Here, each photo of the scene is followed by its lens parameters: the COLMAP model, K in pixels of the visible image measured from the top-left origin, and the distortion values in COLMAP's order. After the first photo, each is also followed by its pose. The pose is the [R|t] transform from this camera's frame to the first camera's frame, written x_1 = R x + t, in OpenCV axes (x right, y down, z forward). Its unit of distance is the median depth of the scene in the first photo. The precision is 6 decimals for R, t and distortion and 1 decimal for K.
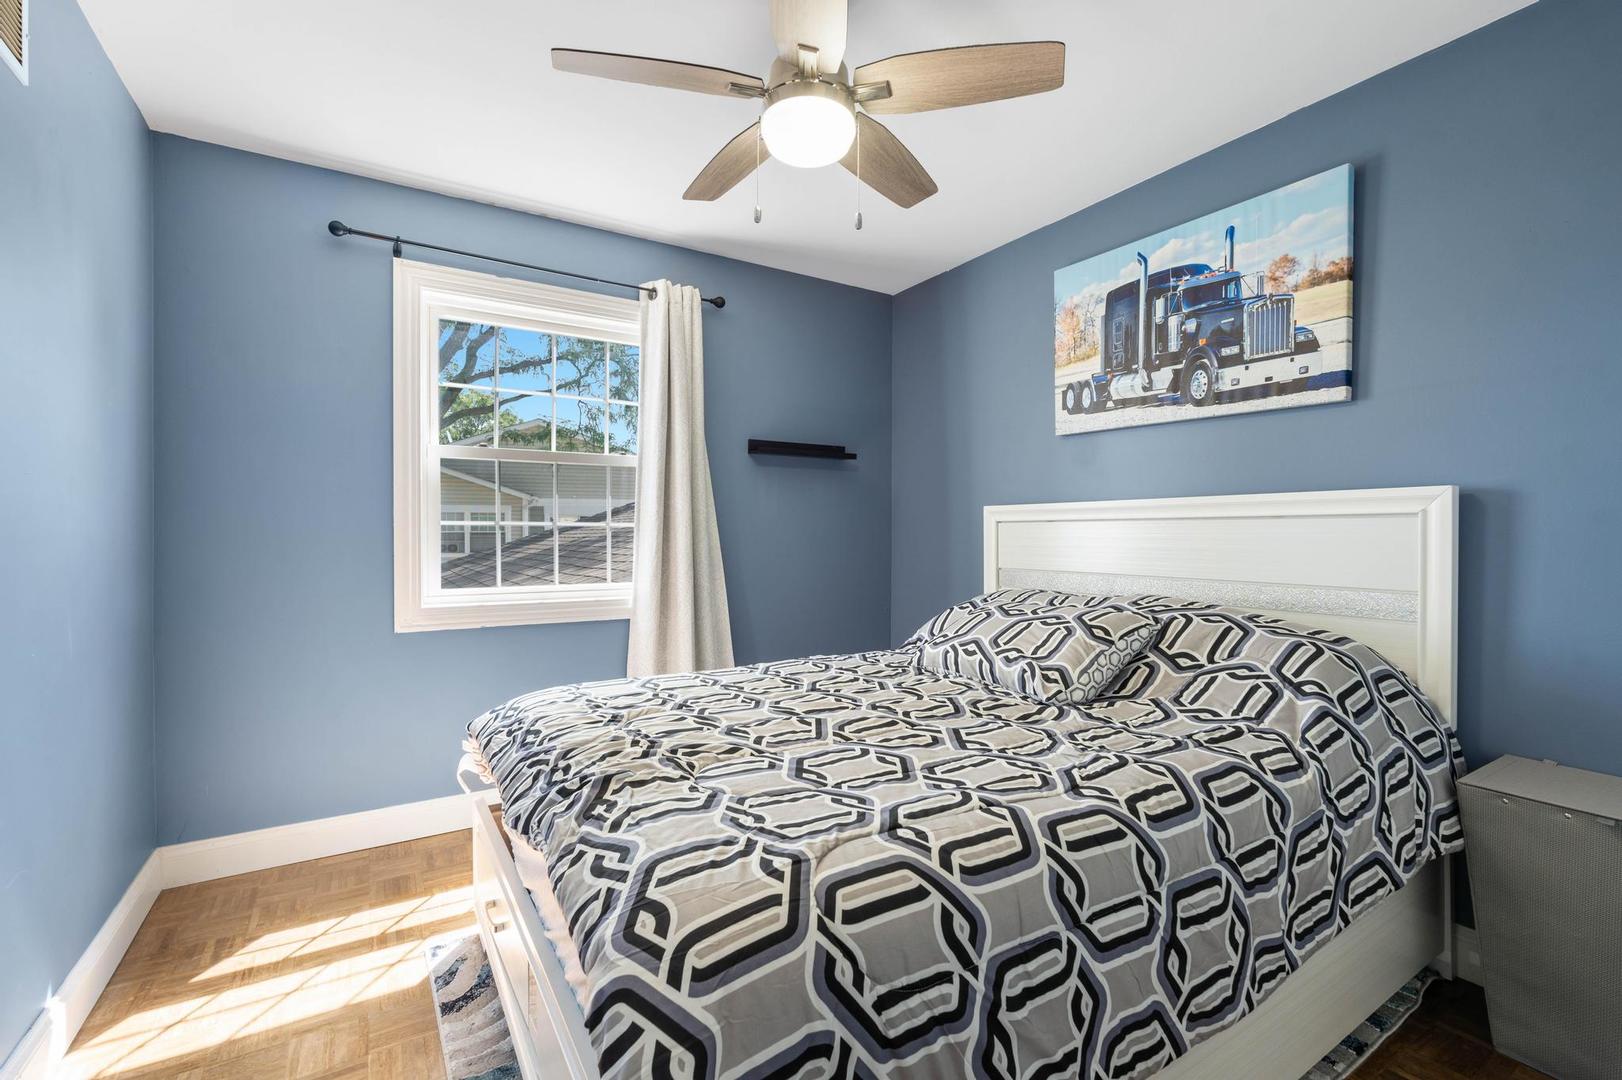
lens RADIAL K [[712.9, 0, 824.2], [0, 712.9, 537.1], [0, 0, 1]] dist [-0.000598, -0.000150]
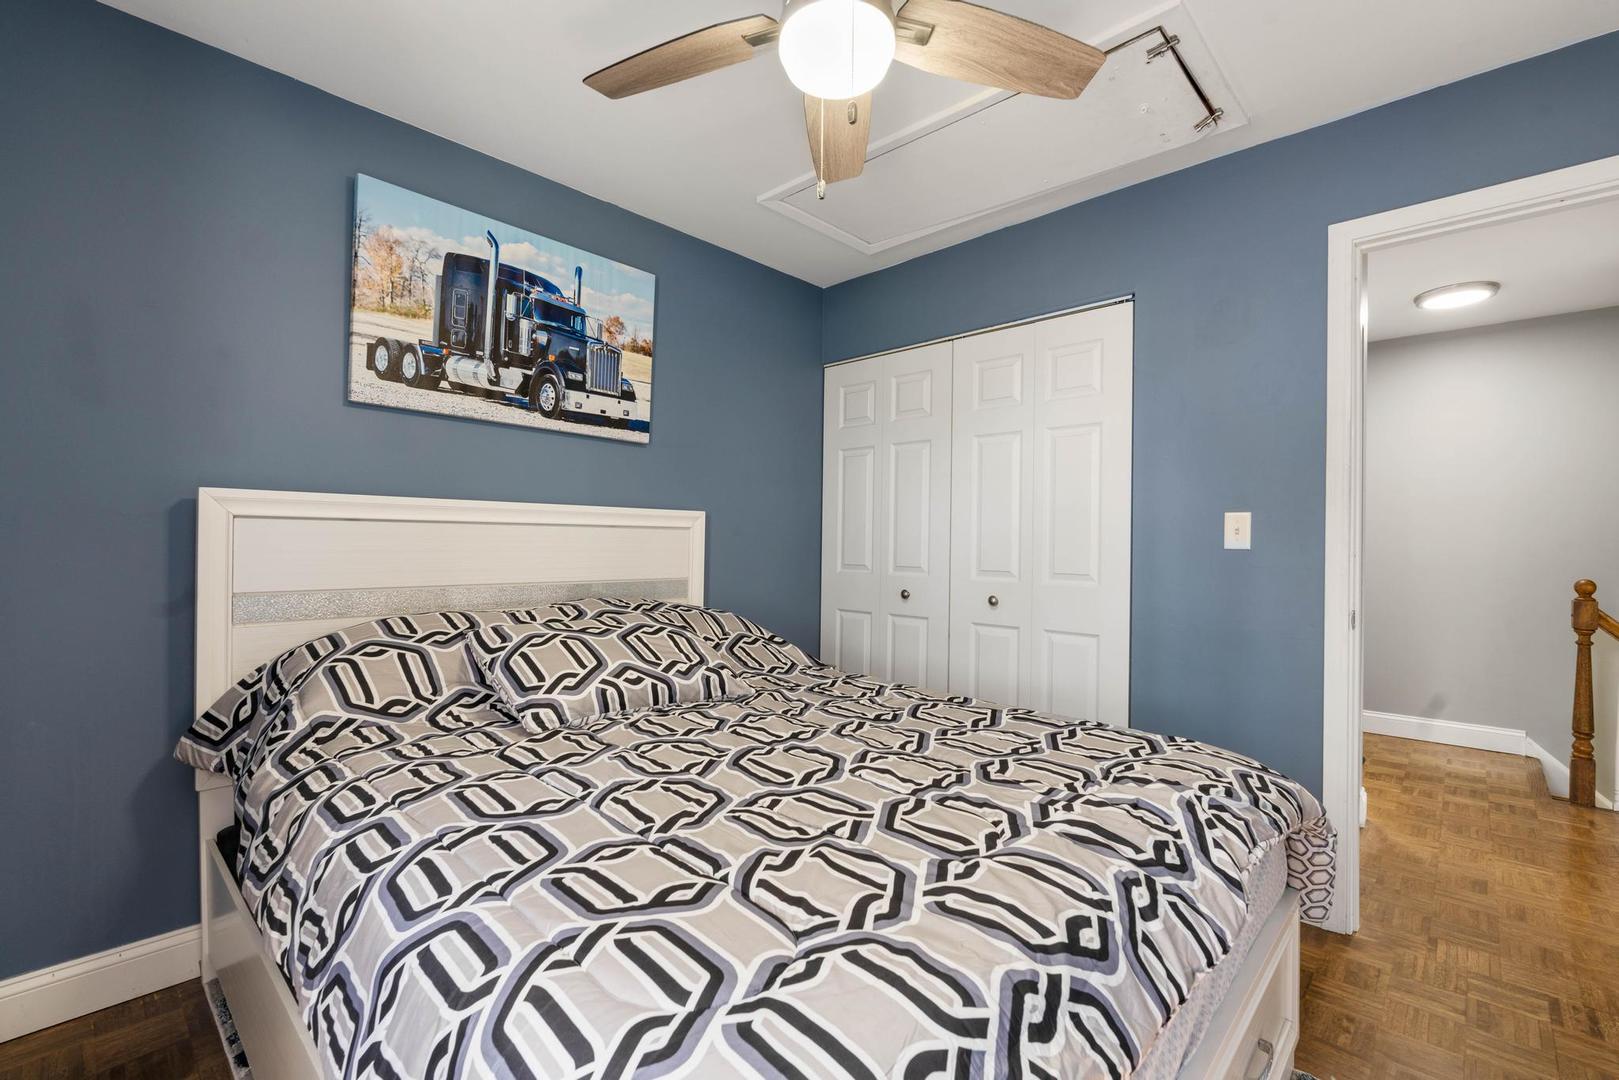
lens RADIAL K [[711.6, 0, 822.7], [0, 711.6, 537.1], [0, 0, 1]] dist [-0.000598, -0.000150]
pose [[-0.248549, 0.002222, 0.968617, -0.574675], [-0.008894, 0.999950, -0.004576, -0.006303], [-0.968578, -0.009753, -0.248517, 0.845058]]
